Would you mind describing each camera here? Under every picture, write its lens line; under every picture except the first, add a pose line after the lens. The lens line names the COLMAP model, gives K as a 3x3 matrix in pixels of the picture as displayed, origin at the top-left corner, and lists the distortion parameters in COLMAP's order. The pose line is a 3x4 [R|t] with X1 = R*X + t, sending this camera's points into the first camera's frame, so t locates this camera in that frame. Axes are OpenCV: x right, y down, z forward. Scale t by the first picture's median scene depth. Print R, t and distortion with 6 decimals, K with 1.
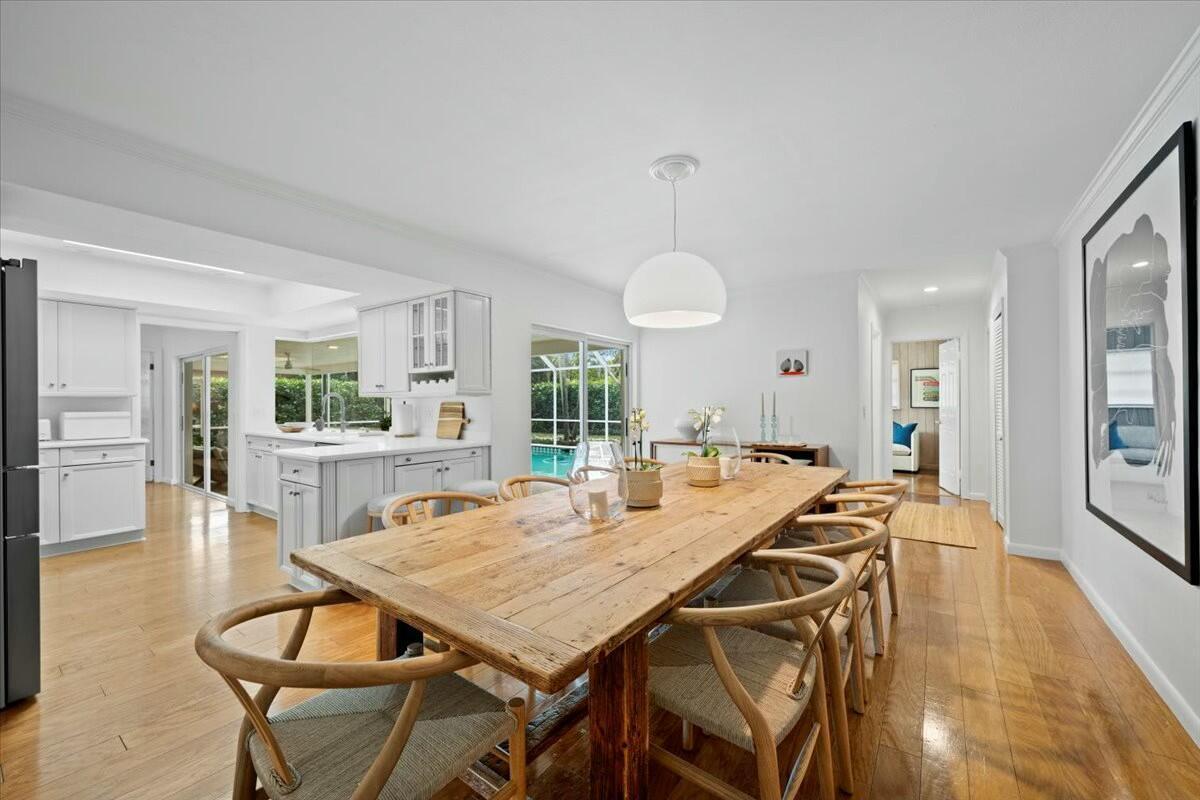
lens RADIAL K [[474.9, 0, 600.0], [0, 474.9, 400.0], [0, 0, 1]] dist [-0.000097, 0.000131]
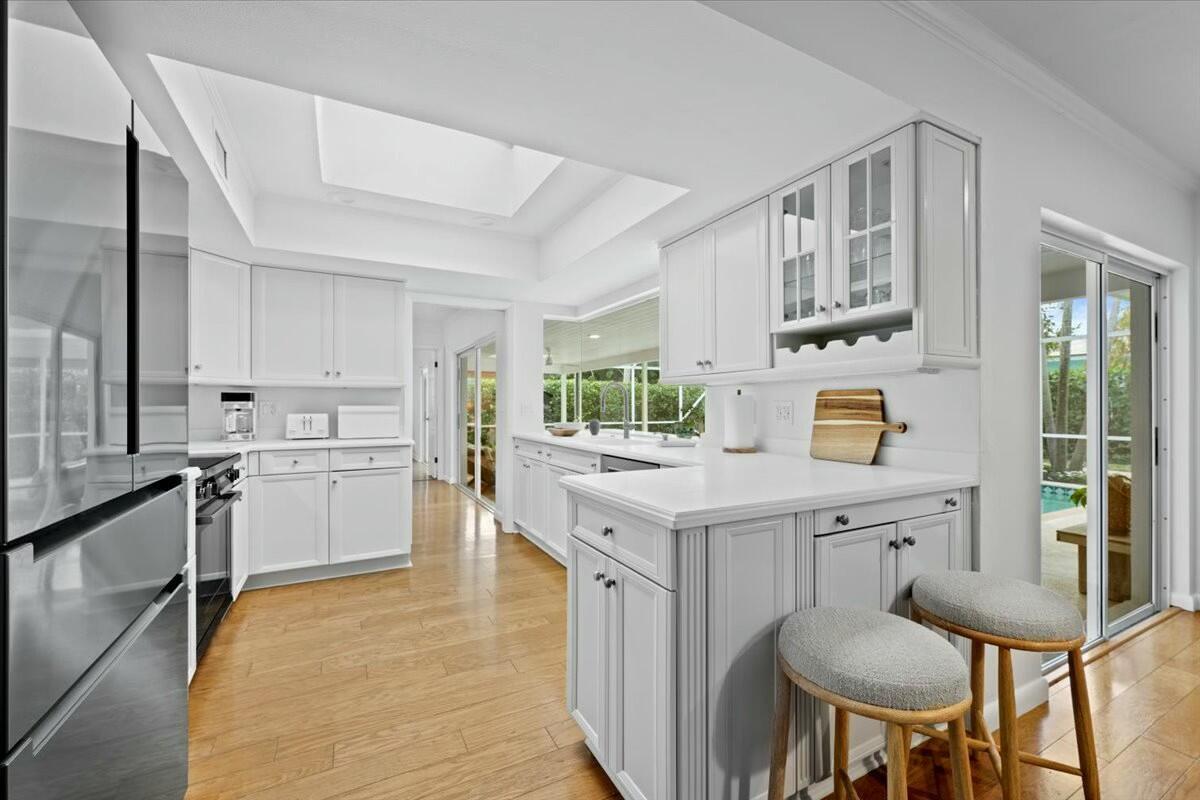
lens RADIAL K [[478.7, 0, 598.2], [0, 478.7, 406.1], [0, 0, 1]] dist [-0.000986, 0.000230]
pose [[0.896563, 0.004343, -0.442895, -0.295740], [-0.001400, 0.999975, 0.006971, 0.017609], [0.442915, -0.005629, 0.896546, 0.387437]]
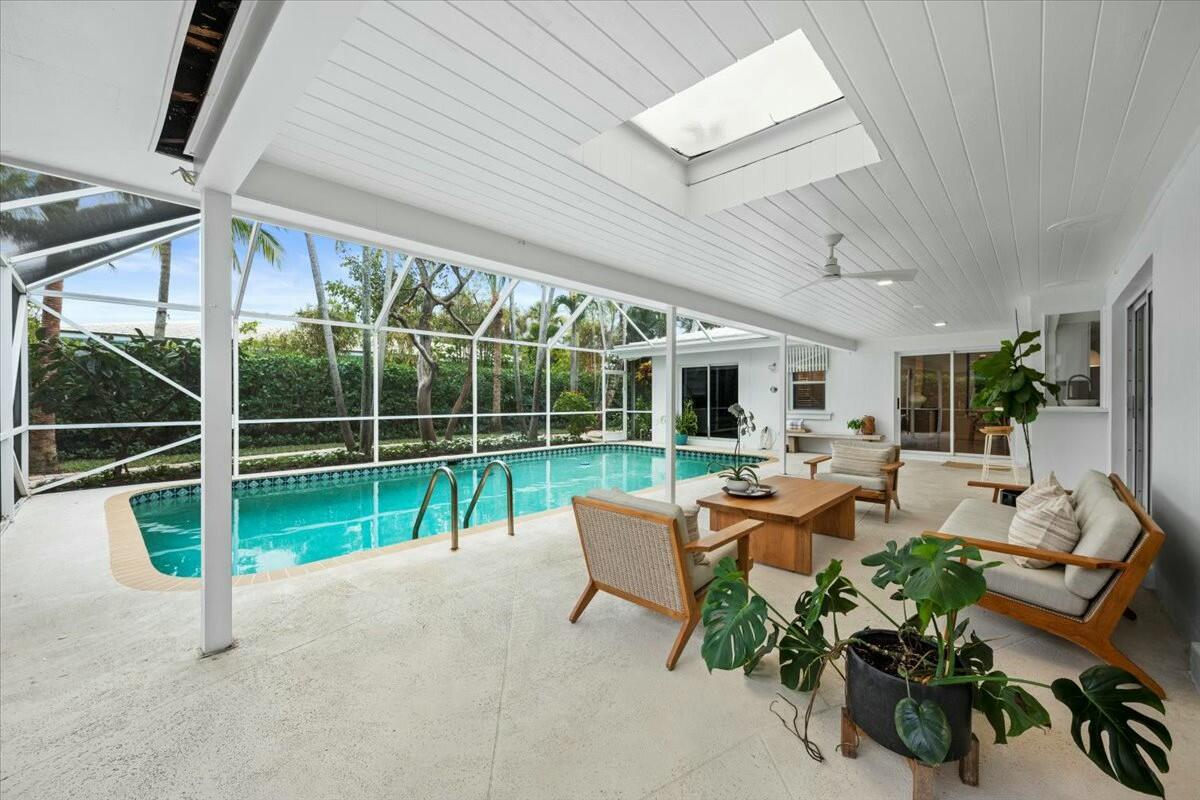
lens RADIAL K [[468.8, 0, 595.6], [0, 468.8, 398.8], [0, 0, 1]] dist [-0.007875, -0.000234]
pose [[0.131713, 0.004404, 0.991278, -2.879262], [-0.011212, 0.999933, -0.002953, 0.072558], [-0.991225, -0.010725, 0.131753, 2.925010]]
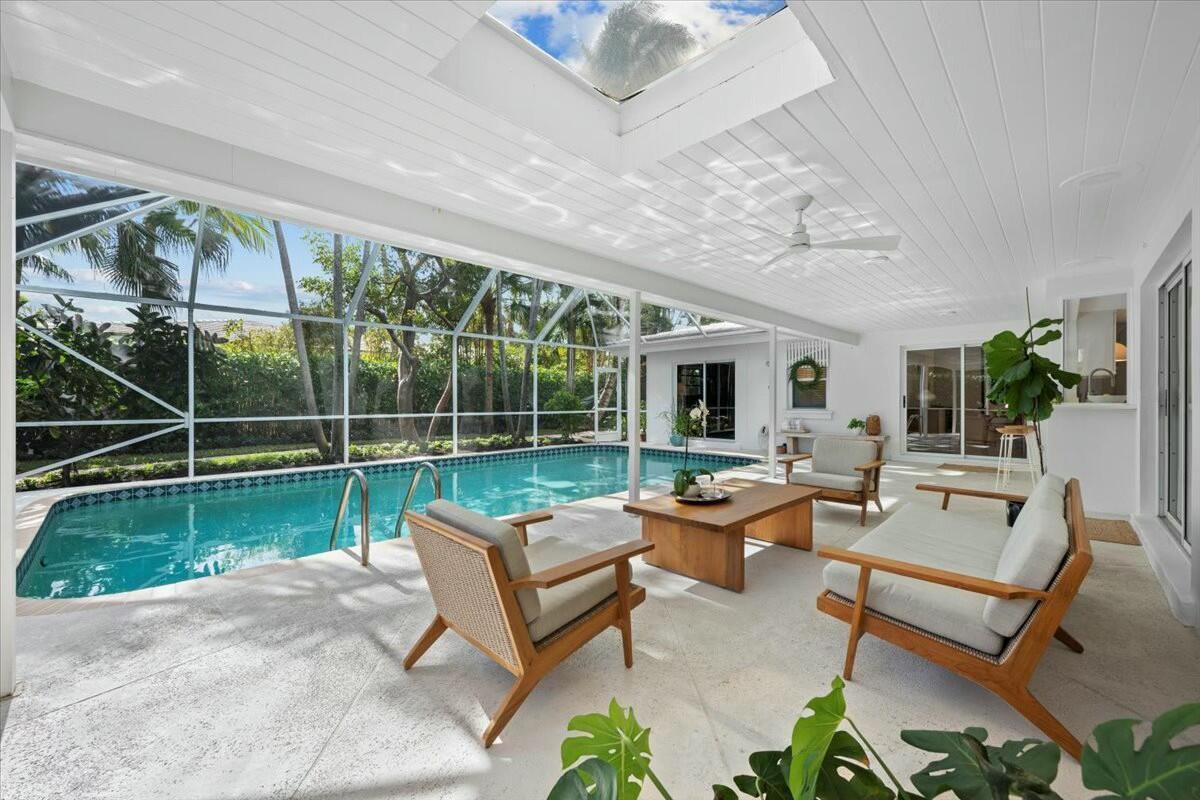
lens RADIAL K [[474.9, 0, 600.0], [0, 474.9, 400.0], [0, 0, 1]] dist [-0.000097, 0.000131]
pose [[0.146171, 0.004521, 0.989249, -2.772077], [-0.011856, 0.999926, -0.002818, 0.083842], [-0.989188, -0.011316, 0.146214, 2.827243]]
